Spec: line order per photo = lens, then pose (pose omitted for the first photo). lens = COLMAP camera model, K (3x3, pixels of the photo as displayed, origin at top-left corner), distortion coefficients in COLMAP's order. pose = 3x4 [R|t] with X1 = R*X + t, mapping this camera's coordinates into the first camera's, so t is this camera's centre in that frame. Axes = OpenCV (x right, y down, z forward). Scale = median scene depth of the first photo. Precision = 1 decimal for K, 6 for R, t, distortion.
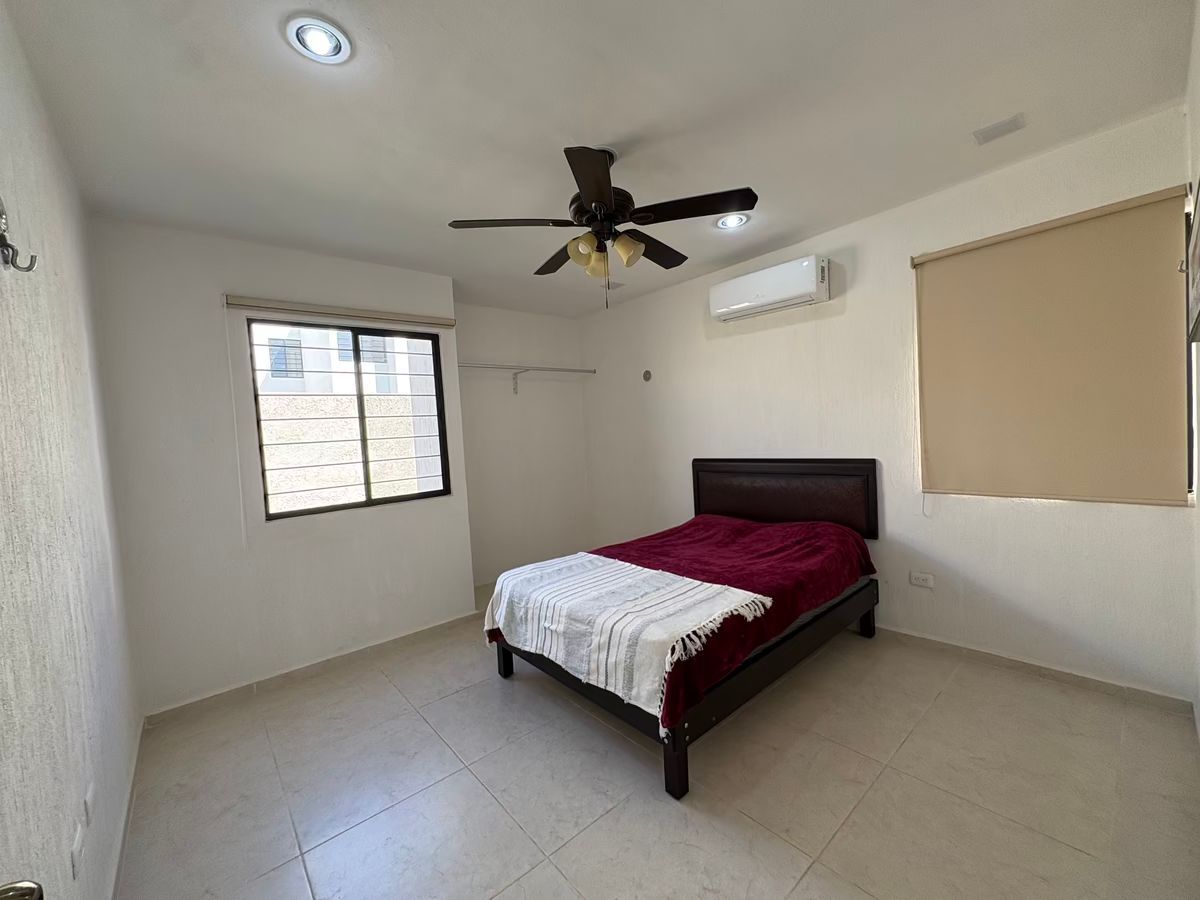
lens RADIAL K [[478.0, 0, 600.9], [0, 478.0, 450.7], [0, 0, 1]] dist [-0.000246, 0.000313]
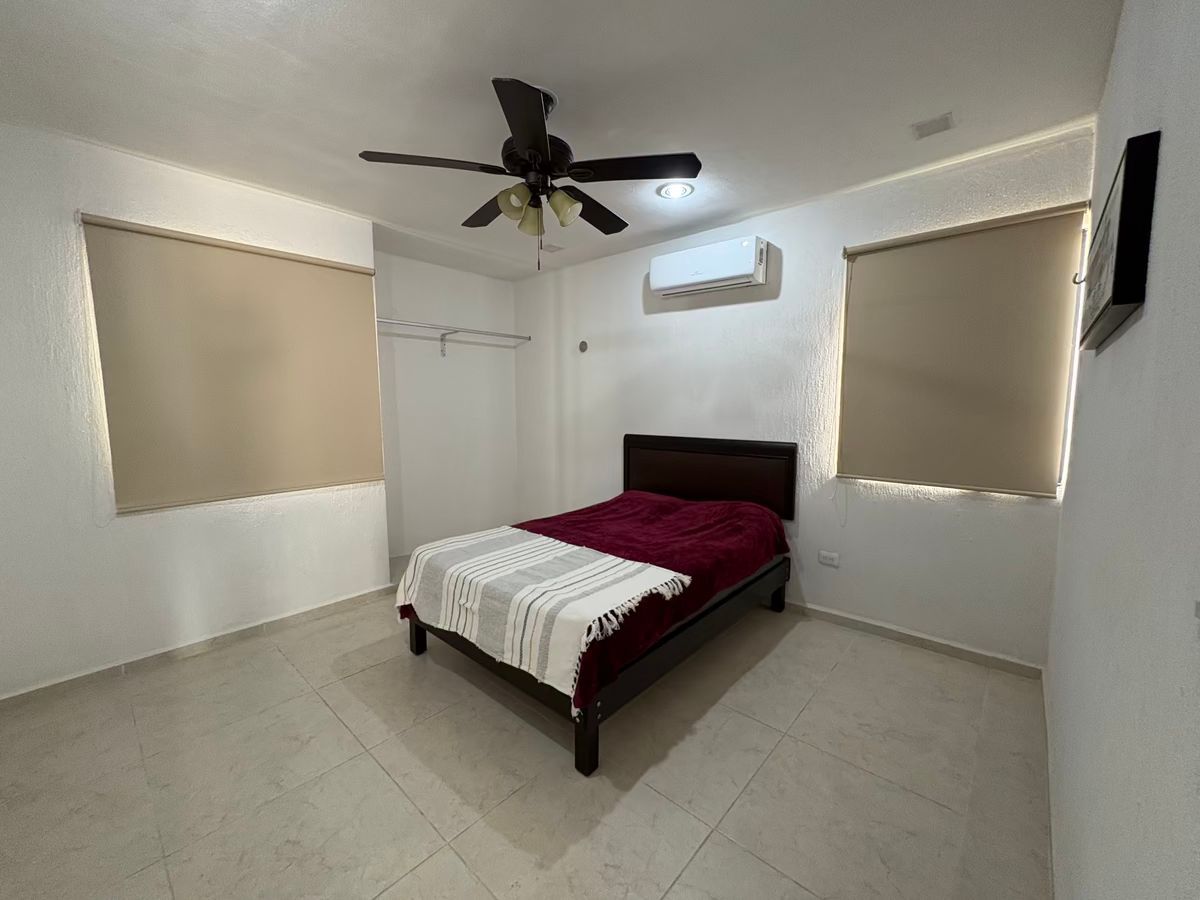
lens RADIAL K [[478.0, 0, 600.9], [0, 478.0, 450.7], [0, 0, 1]] dist [-0.000246, 0.000313]
pose [[0.990266, 0.041973, 0.132708, 0.023283], [-0.049880, 0.997137, 0.056829, -0.005208], [-0.129943, -0.062896, 0.989525, 0.039771]]
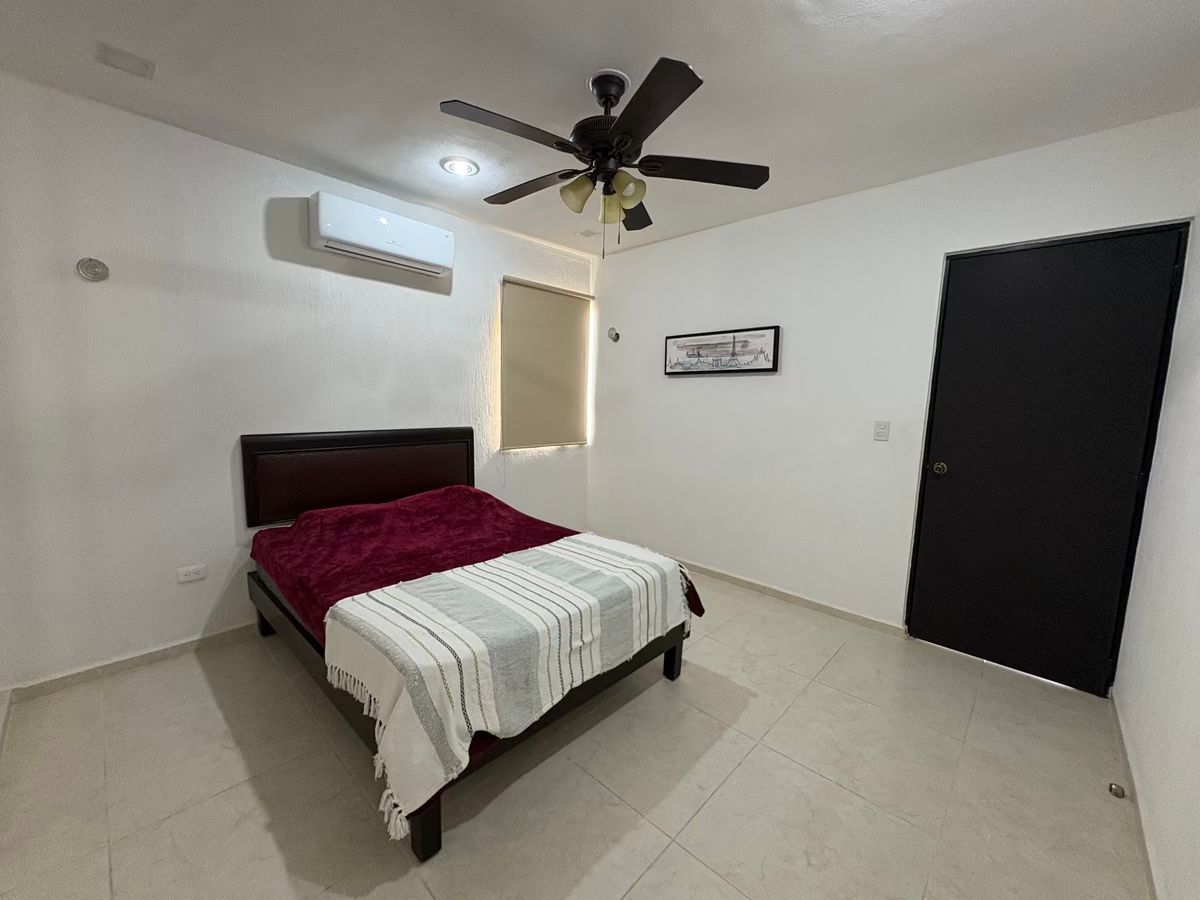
lens RADIAL K [[478.0, 0, 600.9], [0, 478.0, 450.7], [0, 0, 1]] dist [-0.000246, 0.000313]
pose [[-0.103706, -0.060047, 0.992794, -0.872449], [0.019565, 0.997860, 0.062397, 0.011741], [-0.994416, 0.025894, -0.102309, 1.057385]]
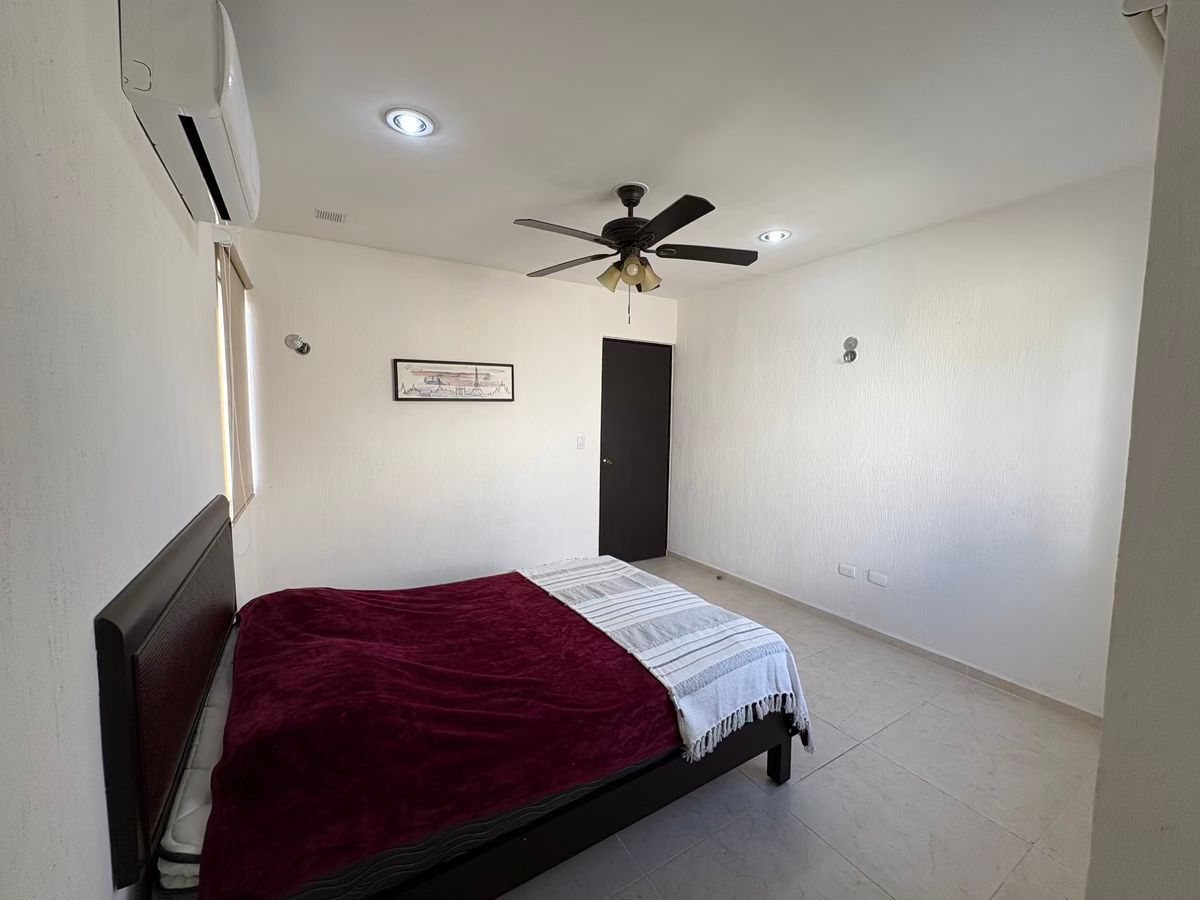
lens RADIAL K [[478.0, 0, 600.9], [0, 478.0, 450.7], [0, 0, 1]] dist [-0.000246, 0.000313]
pose [[-0.987047, 0.036330, 0.156267, -0.088028], [0.053793, 0.992583, 0.109022, -0.118117], [-0.151147, 0.116016, -0.981680, 2.068228]]
